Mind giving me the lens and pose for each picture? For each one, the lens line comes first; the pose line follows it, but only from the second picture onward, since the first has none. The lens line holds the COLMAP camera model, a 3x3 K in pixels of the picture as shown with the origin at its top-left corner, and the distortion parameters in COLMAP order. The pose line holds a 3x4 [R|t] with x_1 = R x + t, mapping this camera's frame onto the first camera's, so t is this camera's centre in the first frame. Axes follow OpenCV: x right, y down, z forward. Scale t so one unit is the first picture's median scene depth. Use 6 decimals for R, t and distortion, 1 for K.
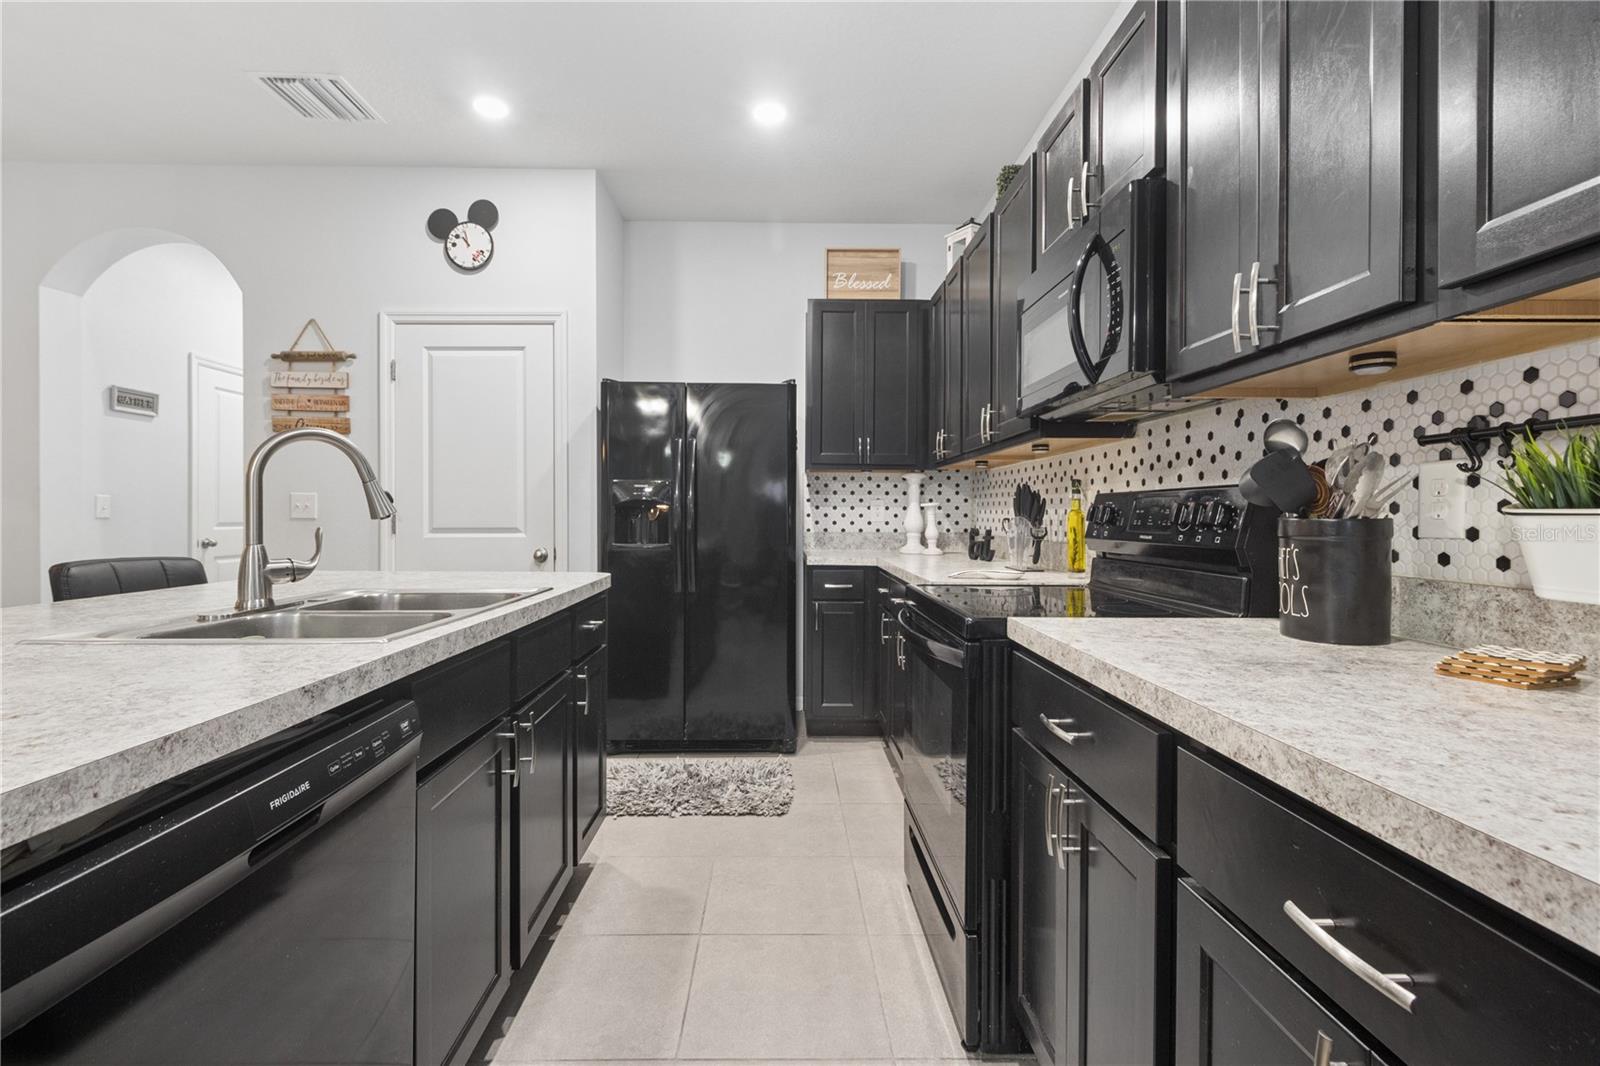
lens RADIAL K [[746.4, 0, 790.6], [0, 746.4, 513.6], [0, 0, 1]] dist [0.007826, -0.001215]
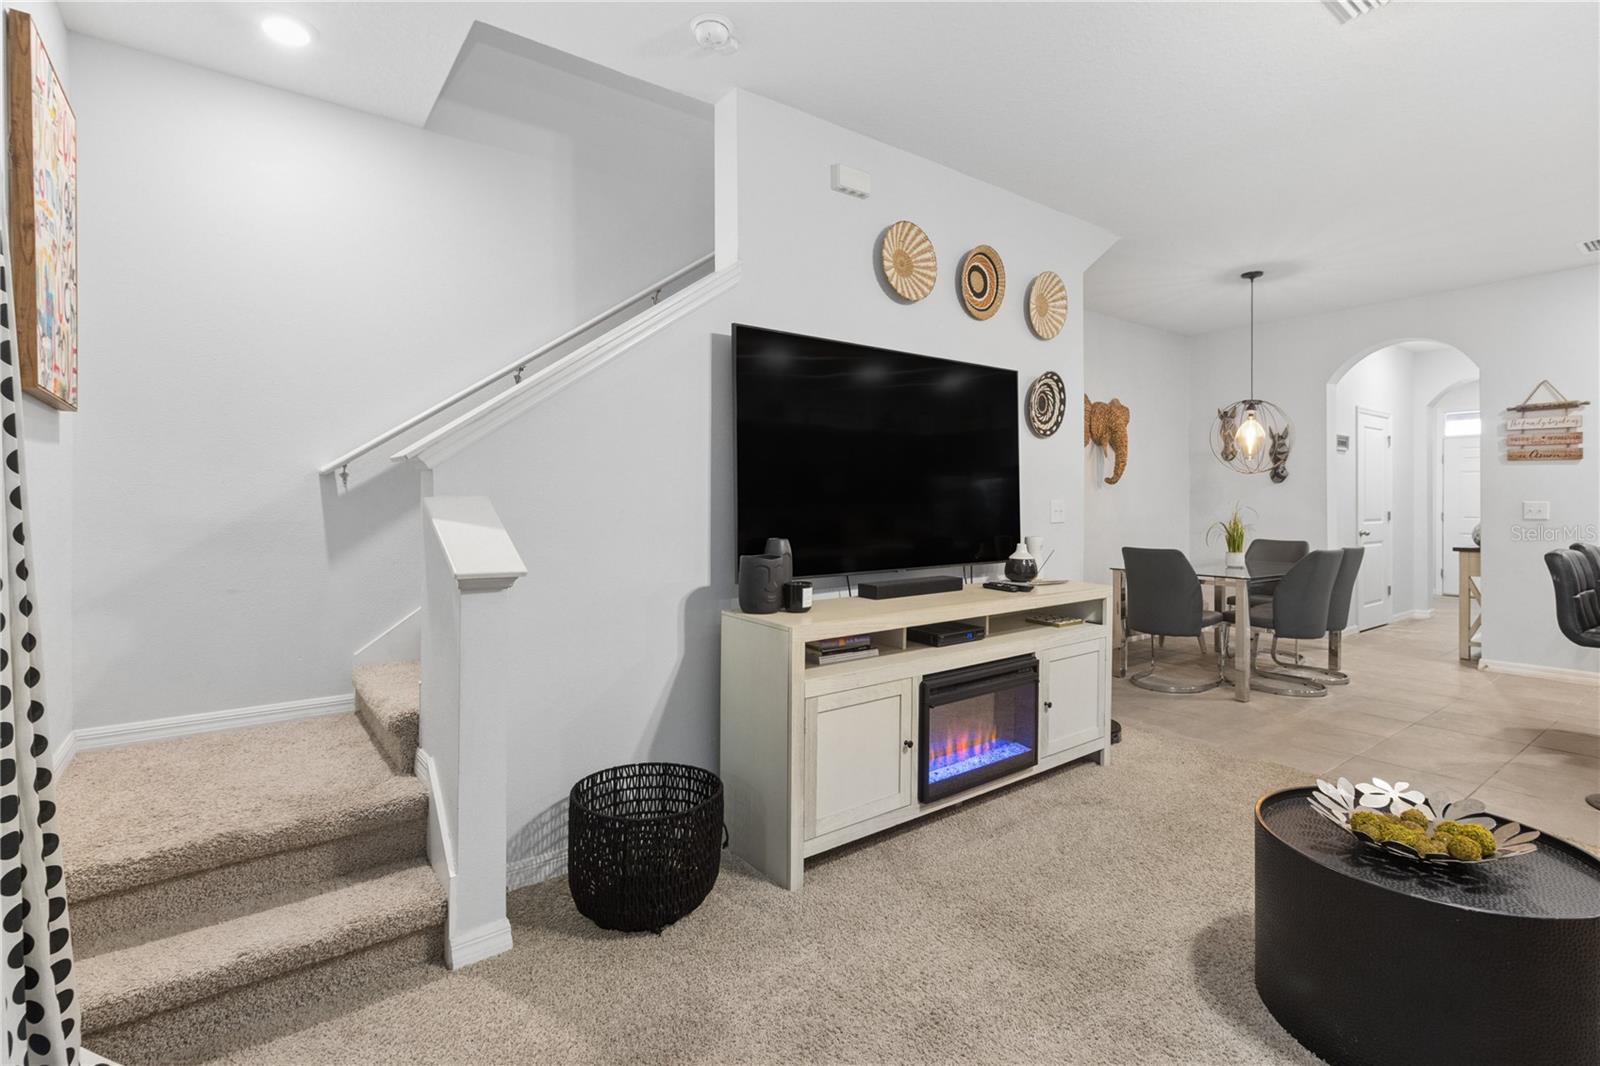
lens RADIAL K [[746.4, 0, 793.3], [0, 746.4, 503.0], [0, 0, 1]] dist [0.007826, -0.001215]
pose [[0.587169, -0.004327, -0.809453, -0.319309], [0.004535, 0.999988, -0.002056, -0.028413], [0.809452, -0.002463, 0.587181, -1.015549]]
